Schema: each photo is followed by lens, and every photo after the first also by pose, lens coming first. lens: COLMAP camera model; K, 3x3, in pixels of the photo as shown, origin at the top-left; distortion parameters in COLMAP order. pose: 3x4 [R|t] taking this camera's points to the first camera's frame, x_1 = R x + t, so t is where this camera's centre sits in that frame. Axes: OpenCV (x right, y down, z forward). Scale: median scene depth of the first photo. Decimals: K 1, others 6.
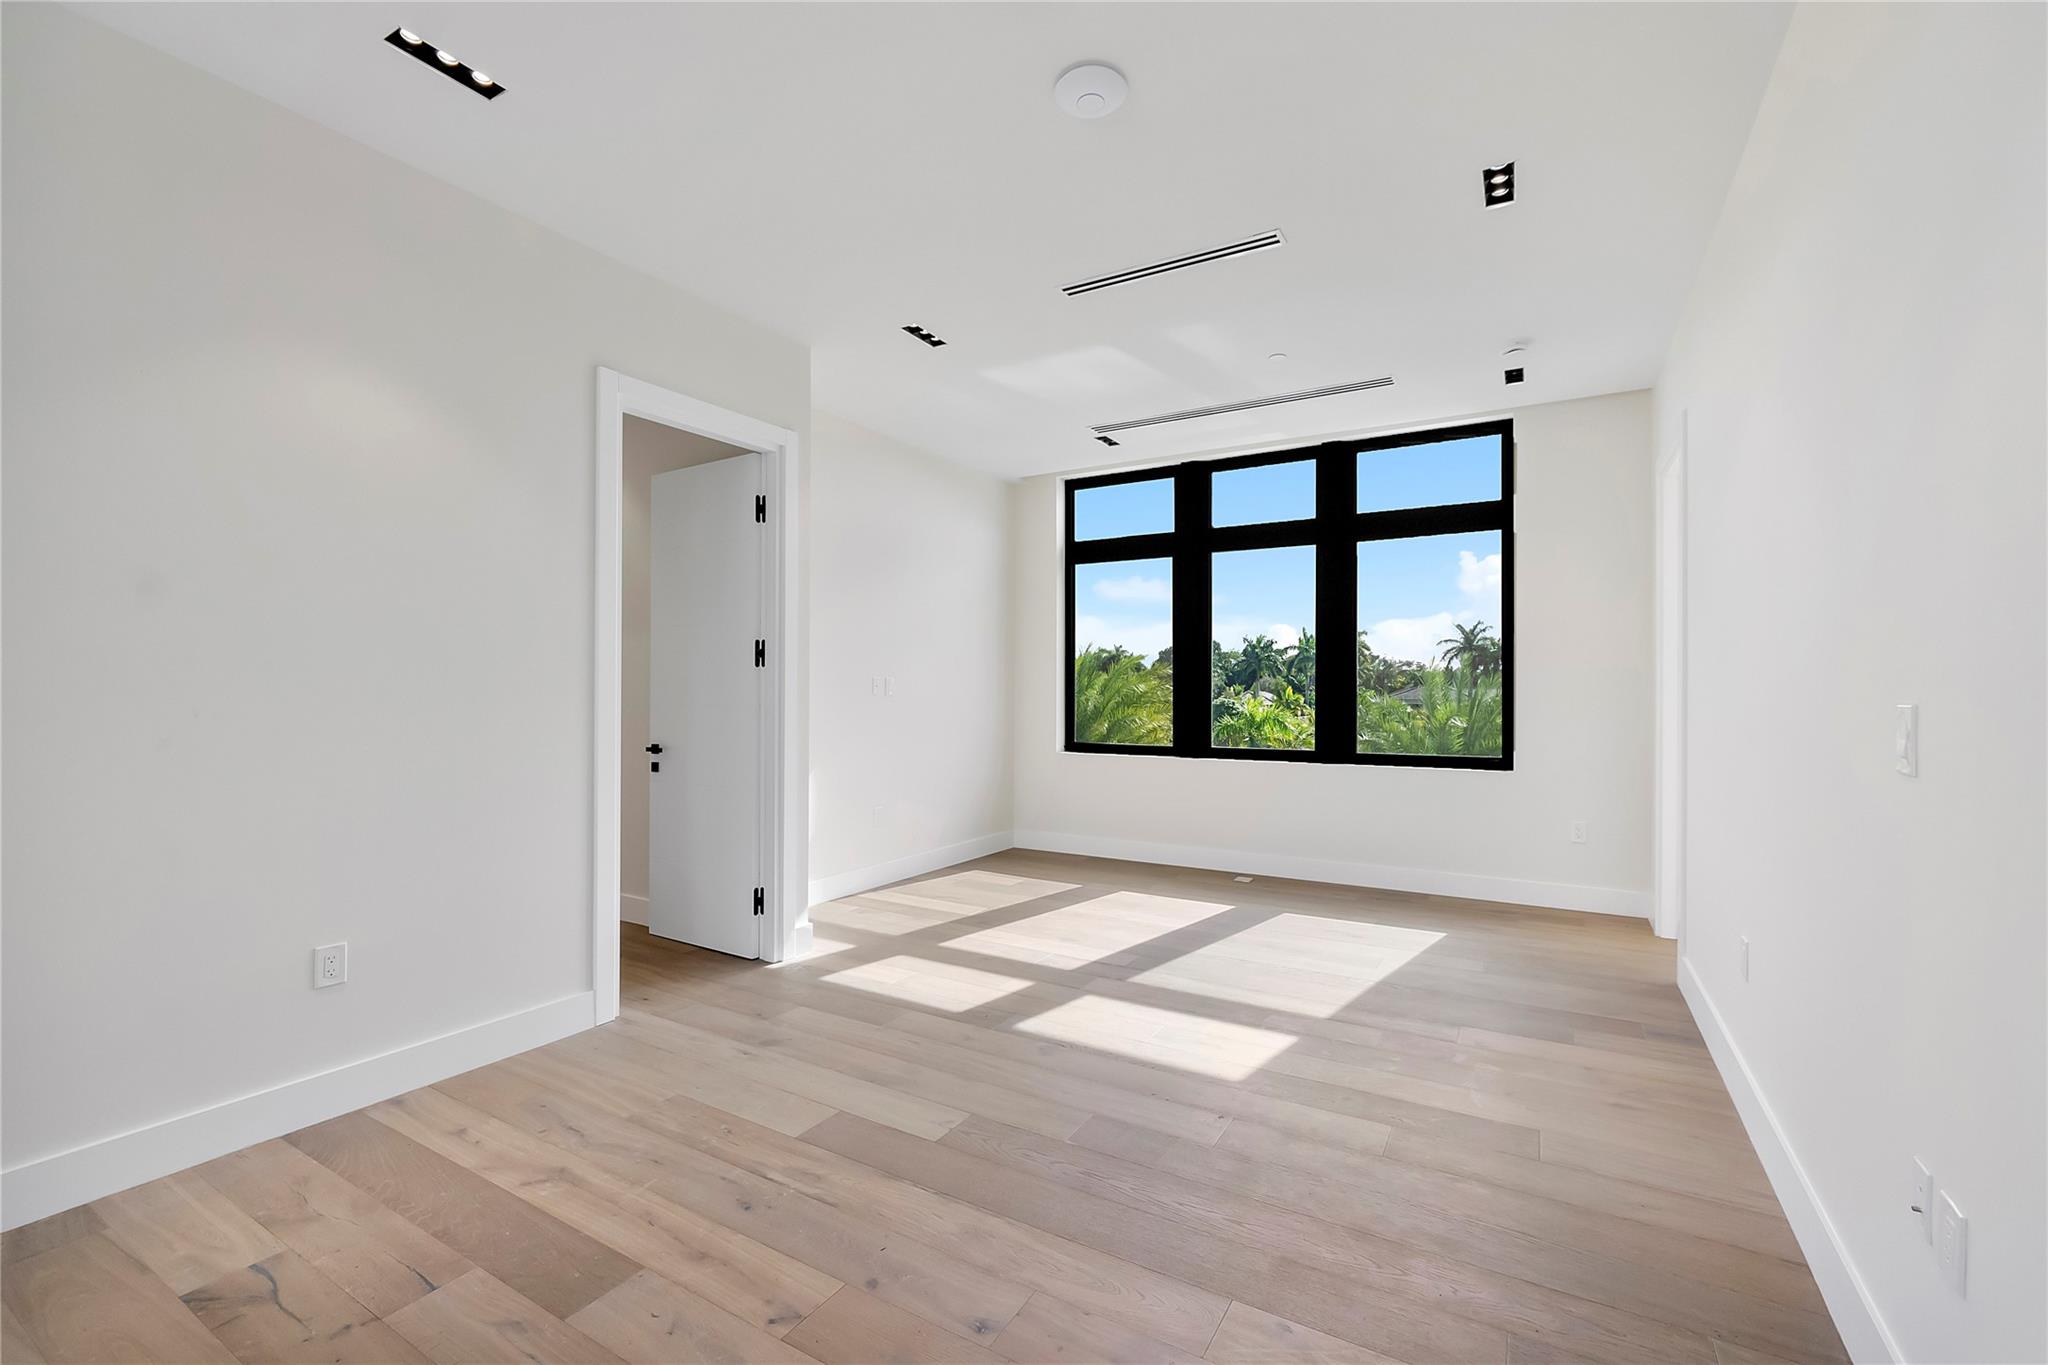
lens RADIAL K [[870.3, 0, 1014.7], [0, 870.3, 687.4], [0, 0, 1]] dist [-0.003364, -0.001009]
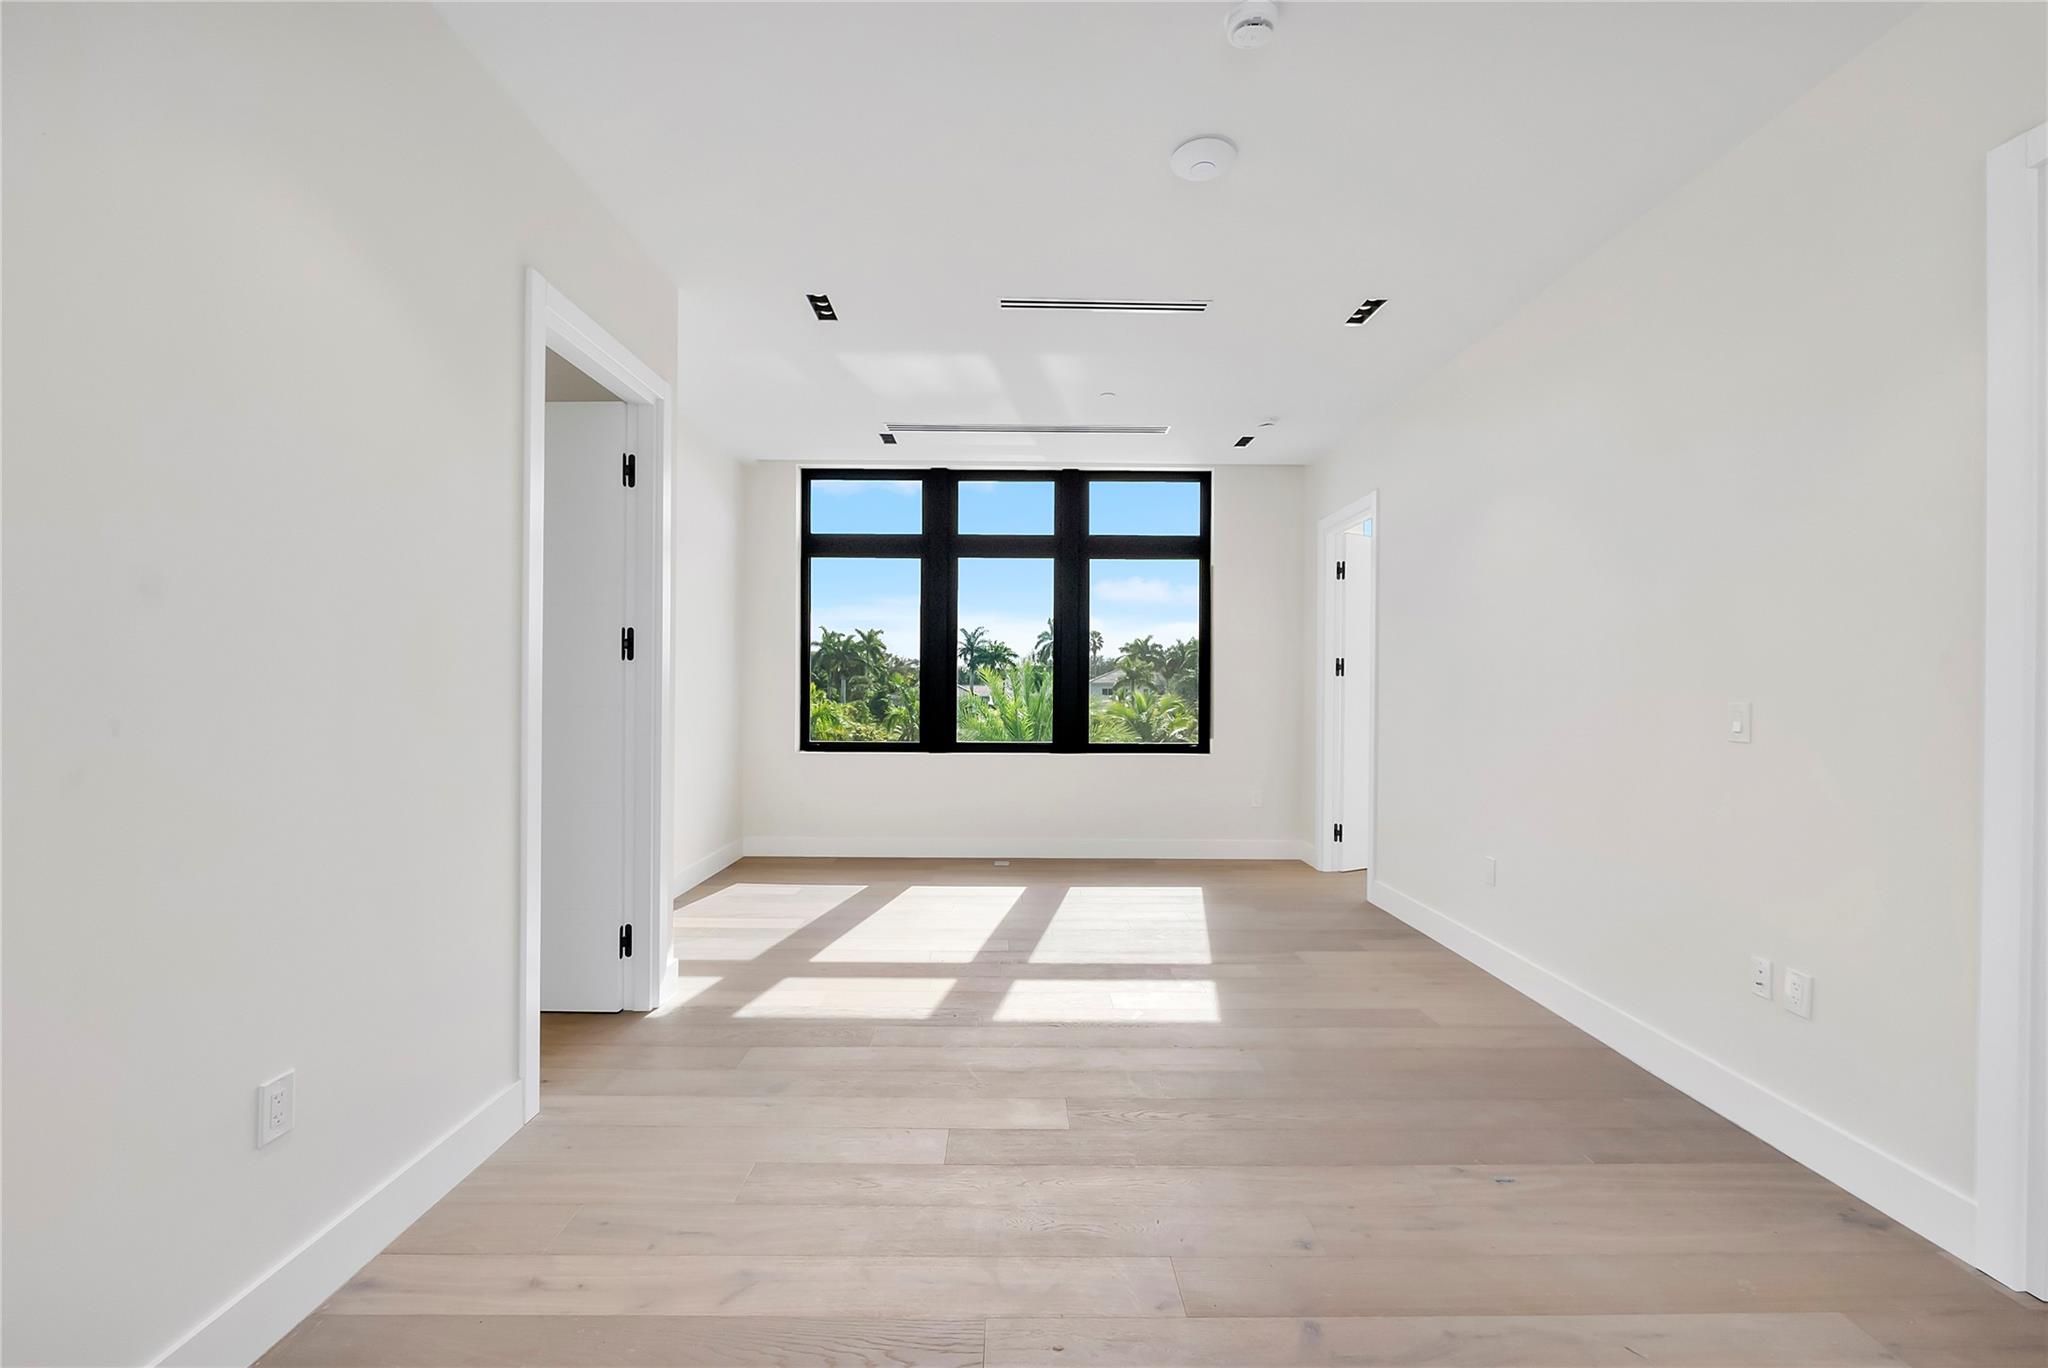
lens RADIAL K [[876.8, 0, 1015.2], [0, 876.8, 687.3], [0, 0, 1]] dist [-0.008868, 0.000878]
pose [[0.852488, 0.002756, 0.522739, -0.305487], [-0.005513, 0.999978, 0.003719, -0.002189], [-0.522717, -0.006052, 0.852485, 0.067300]]
